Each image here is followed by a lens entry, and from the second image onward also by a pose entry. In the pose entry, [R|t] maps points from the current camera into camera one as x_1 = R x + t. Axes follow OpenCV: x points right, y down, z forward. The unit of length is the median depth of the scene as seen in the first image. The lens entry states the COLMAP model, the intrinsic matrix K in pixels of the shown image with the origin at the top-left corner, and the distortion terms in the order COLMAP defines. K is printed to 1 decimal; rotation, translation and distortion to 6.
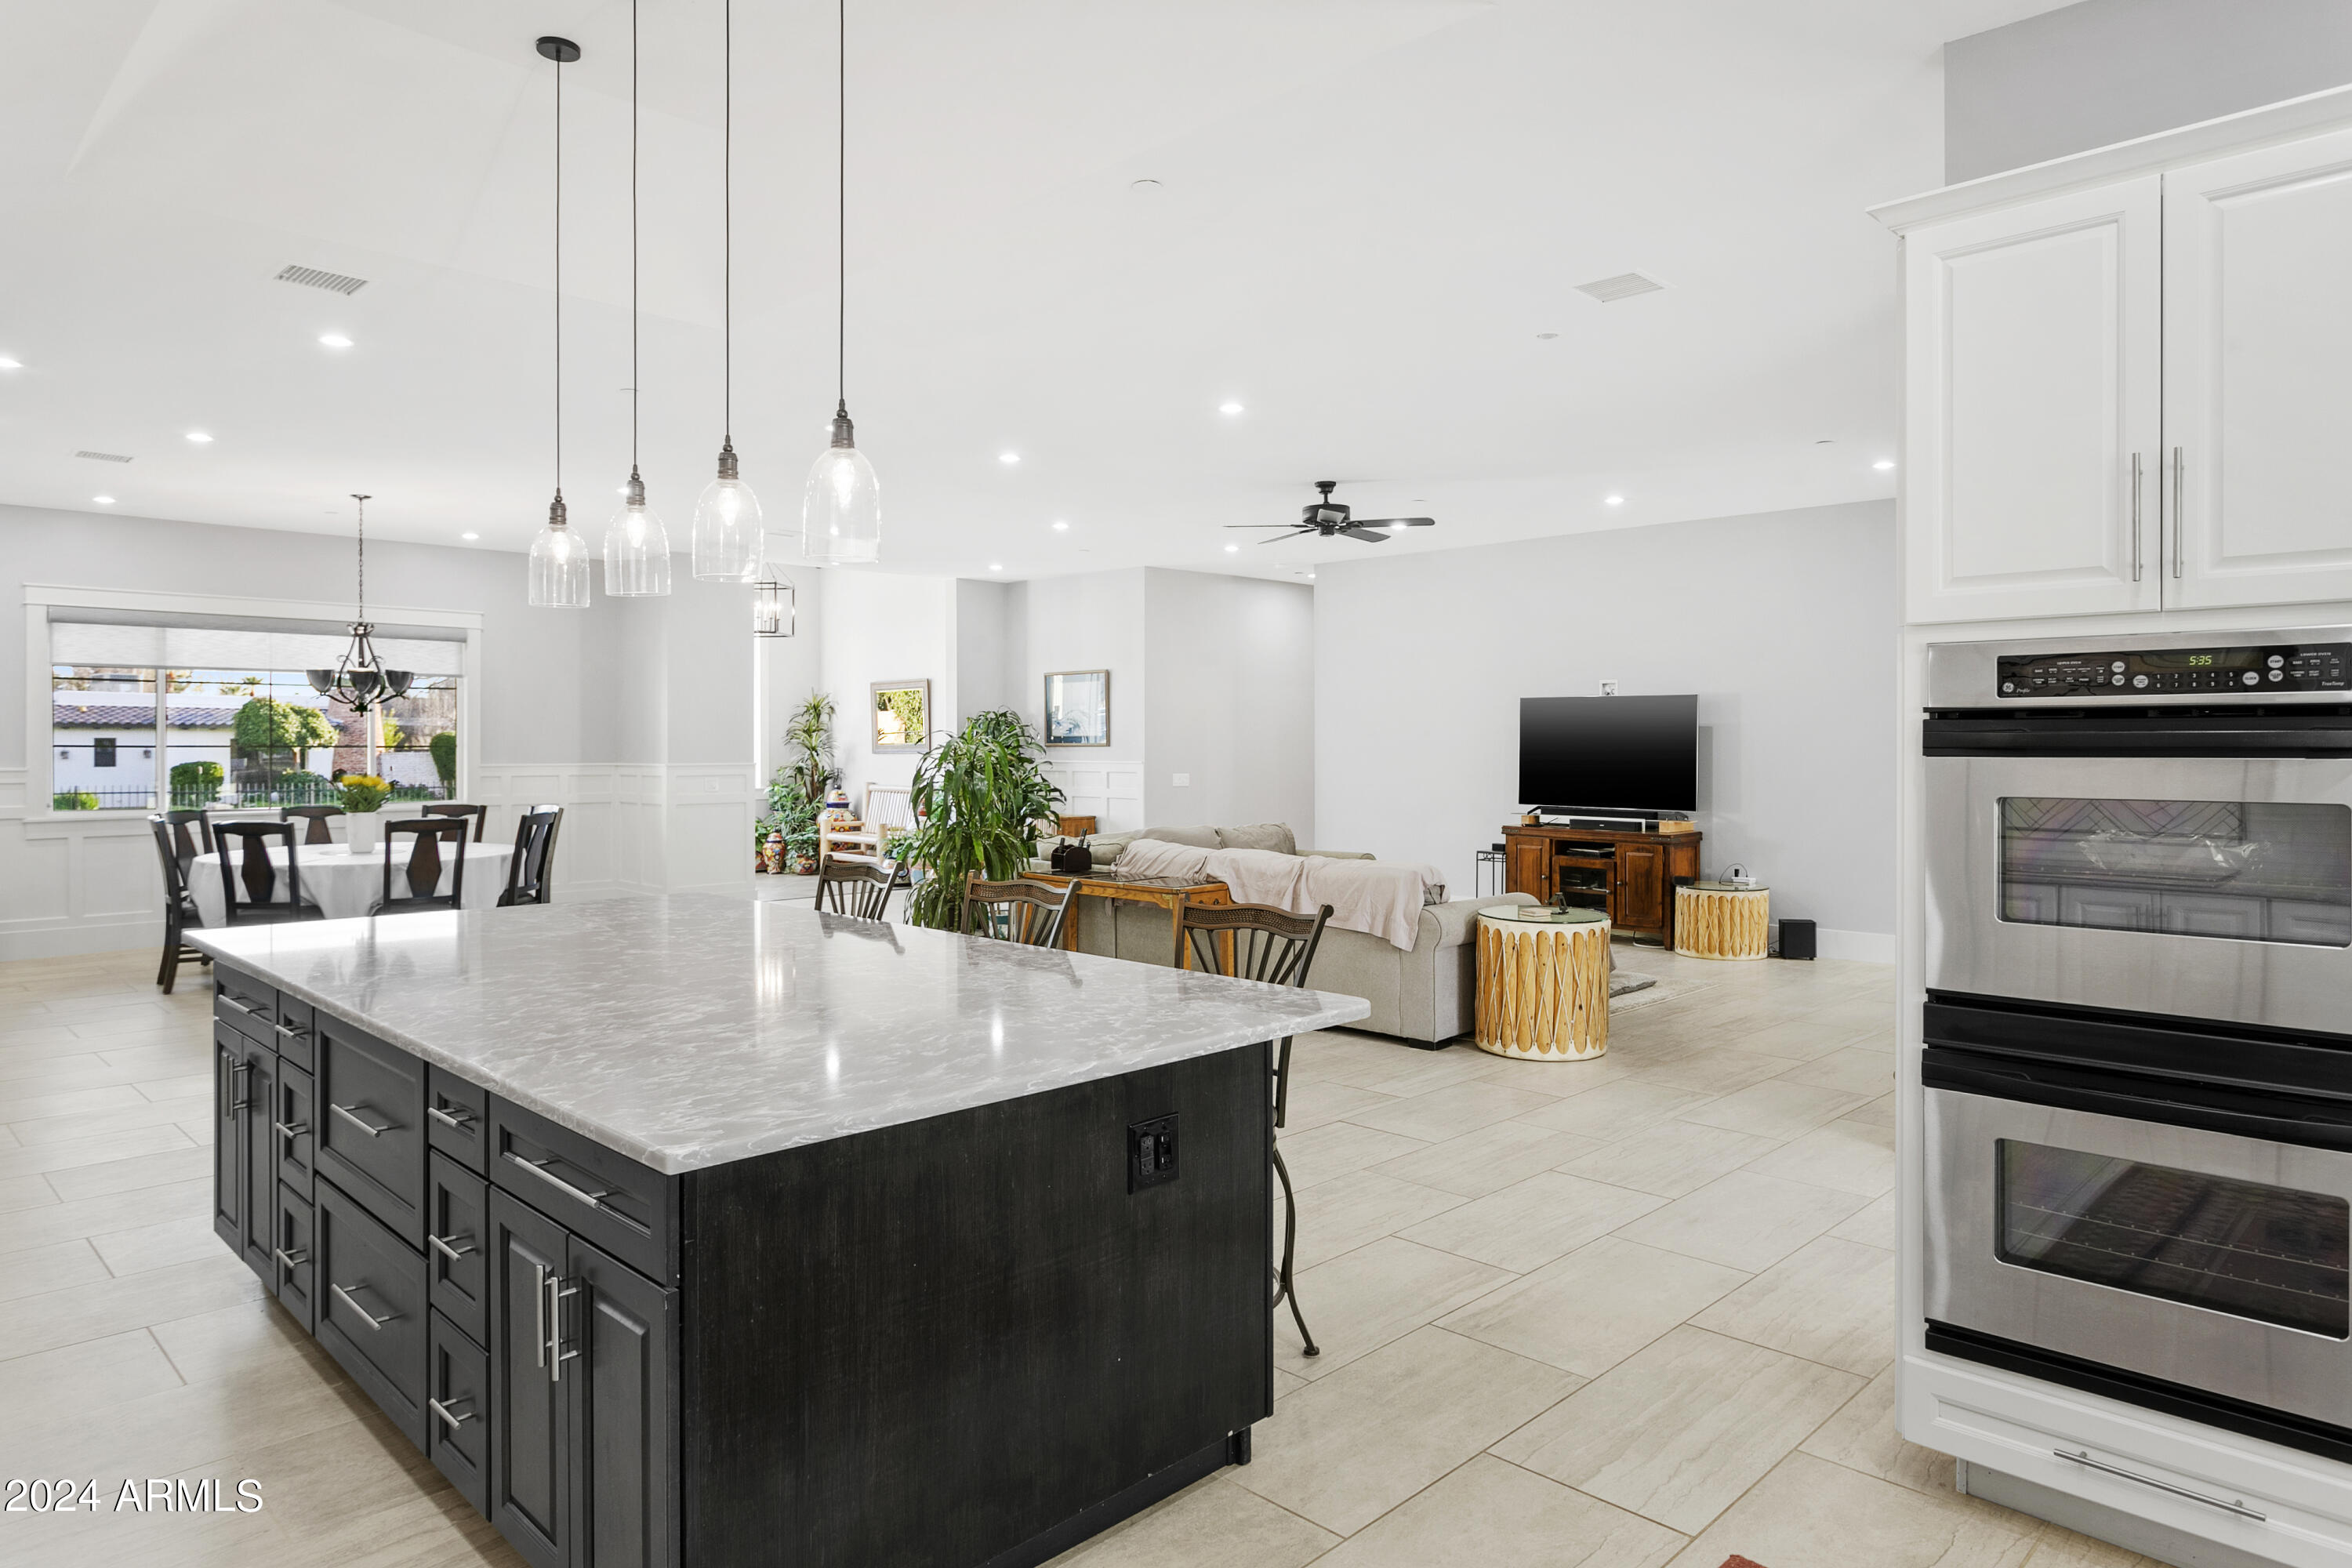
lens RADIAL K [[1420.8, 0, 1175.0], [0, 1420.8, 749.6], [0, 0, 1]] dist [-0.000188, -0.000005]
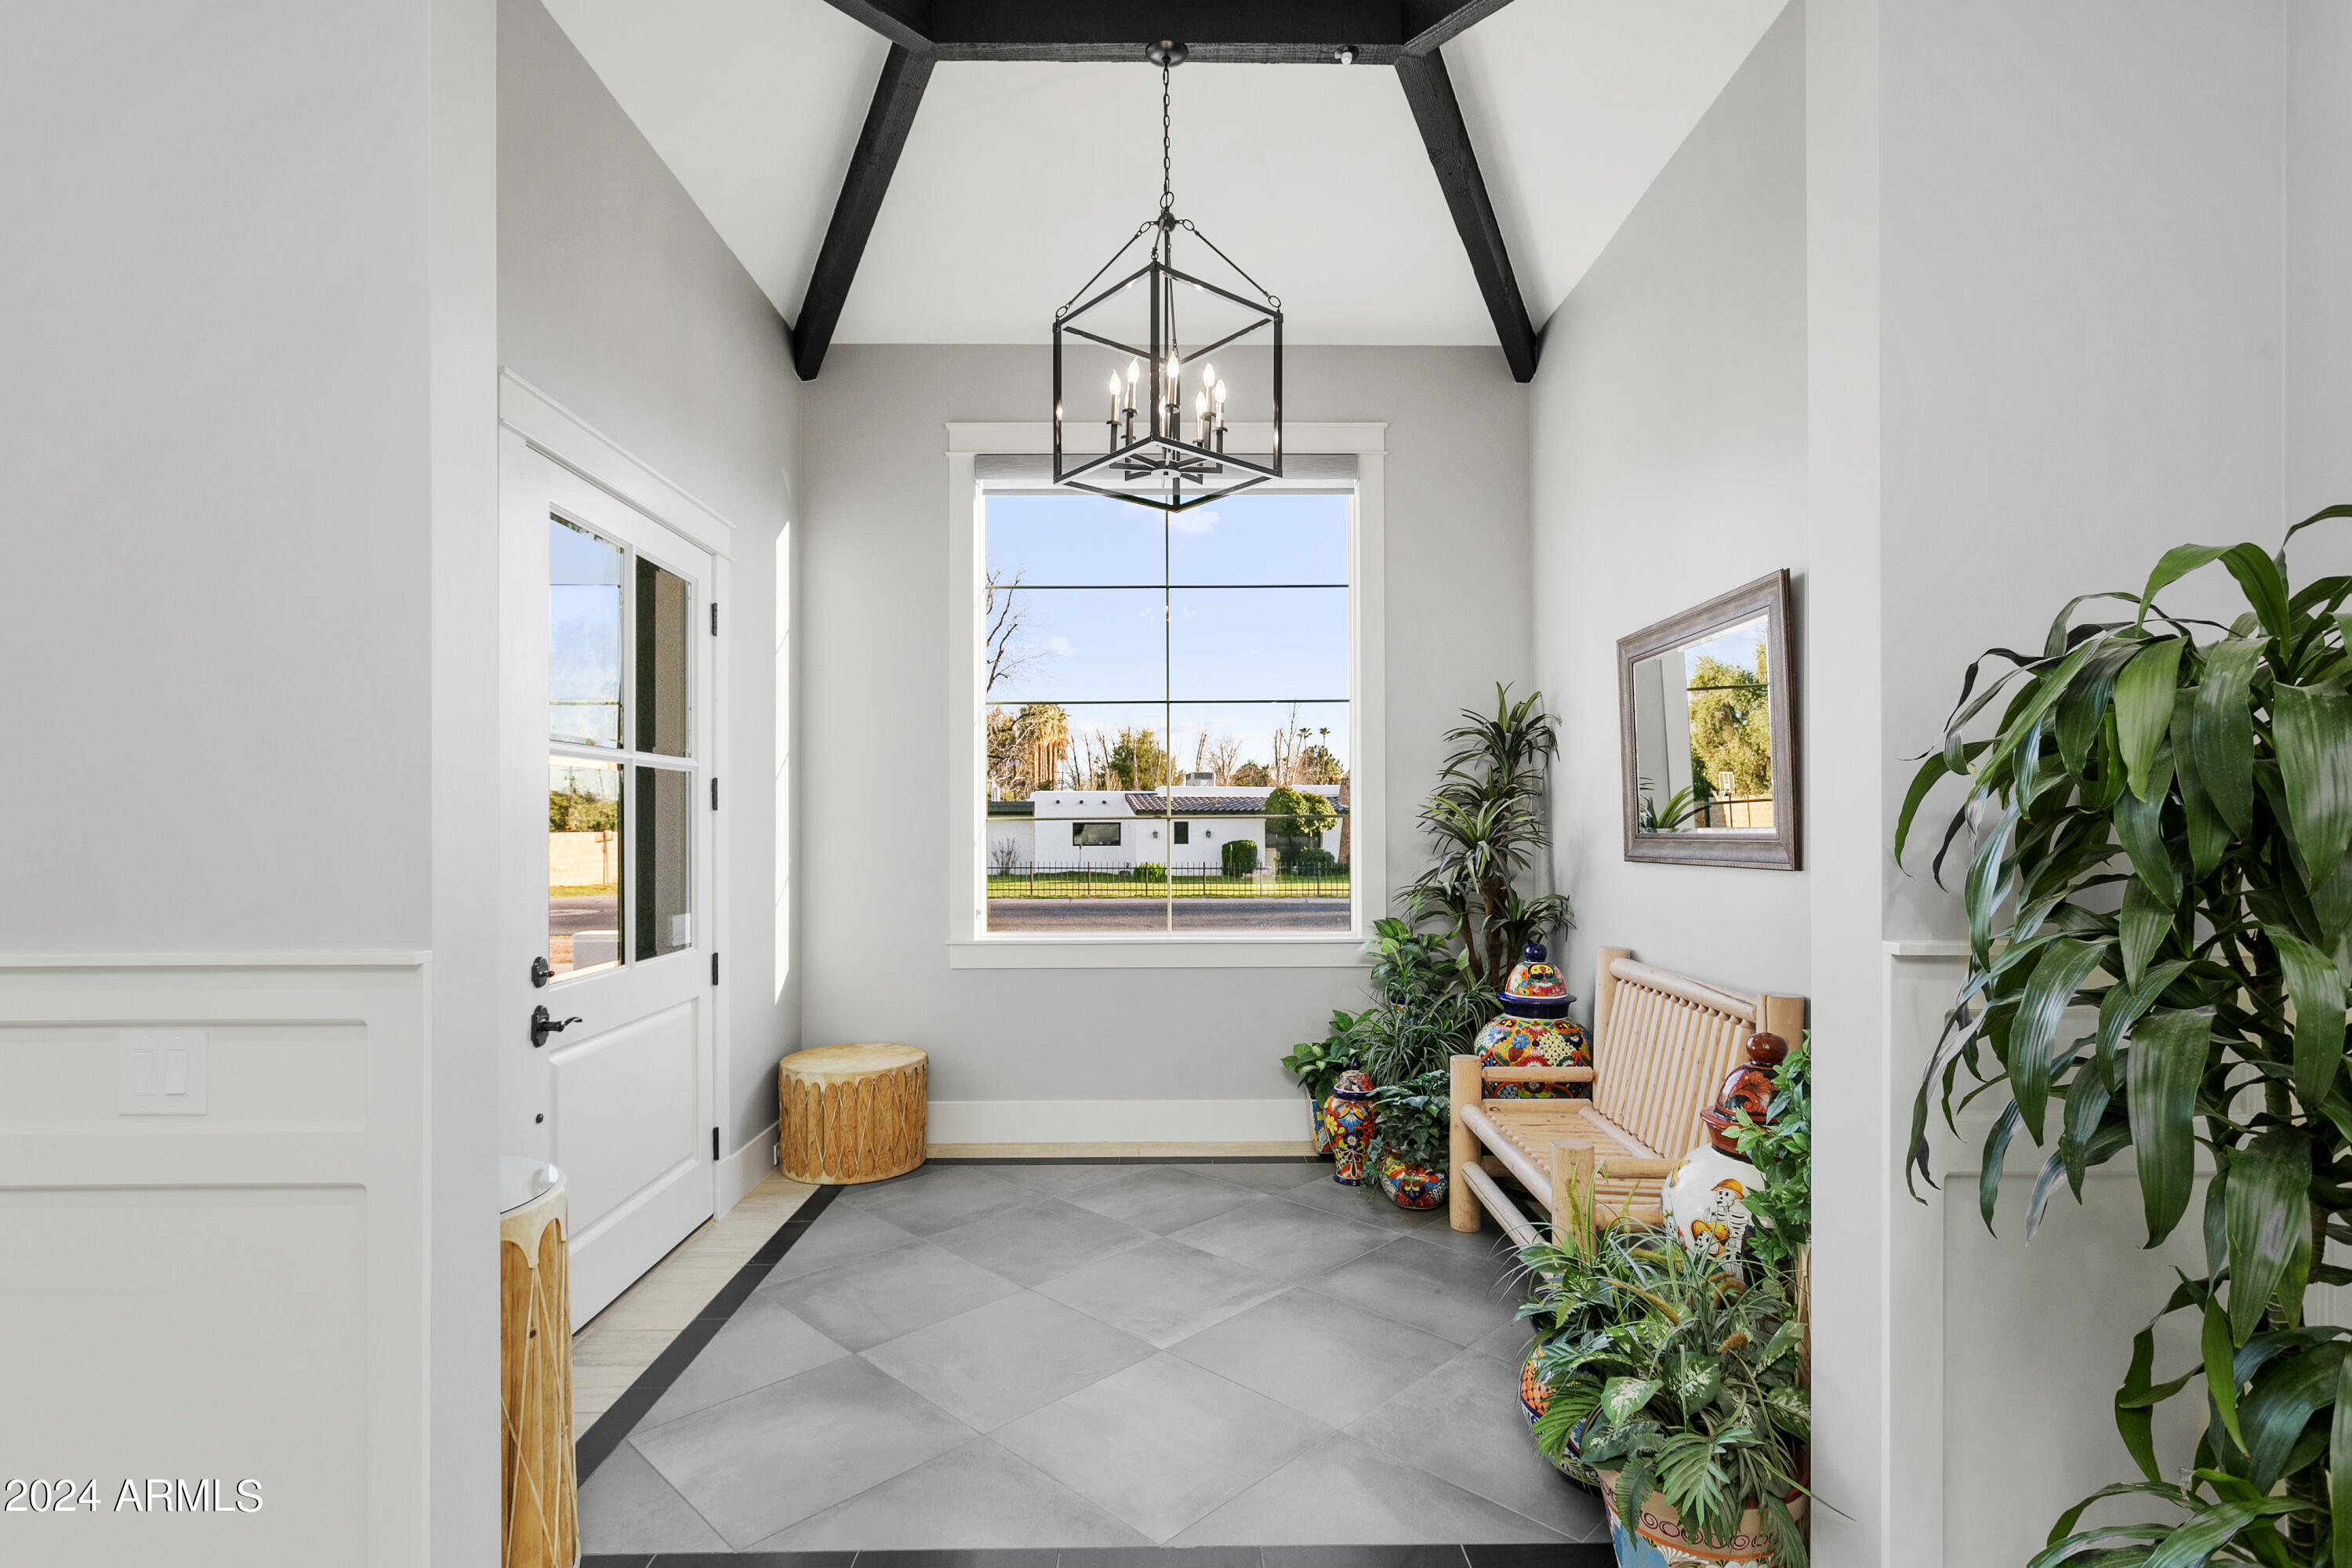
lens RADIAL K [[1122.3, 0, 1173.4], [0, 1122.3, 823.1], [0, 0, 1]] dist [0.000389, 0.000010]
pose [[0.710221, -0.002989, -0.703972, -0.038765], [-0.000693, 0.999988, -0.004945, -0.001599], [0.703978, 0.004000, 0.710210, 0.269472]]
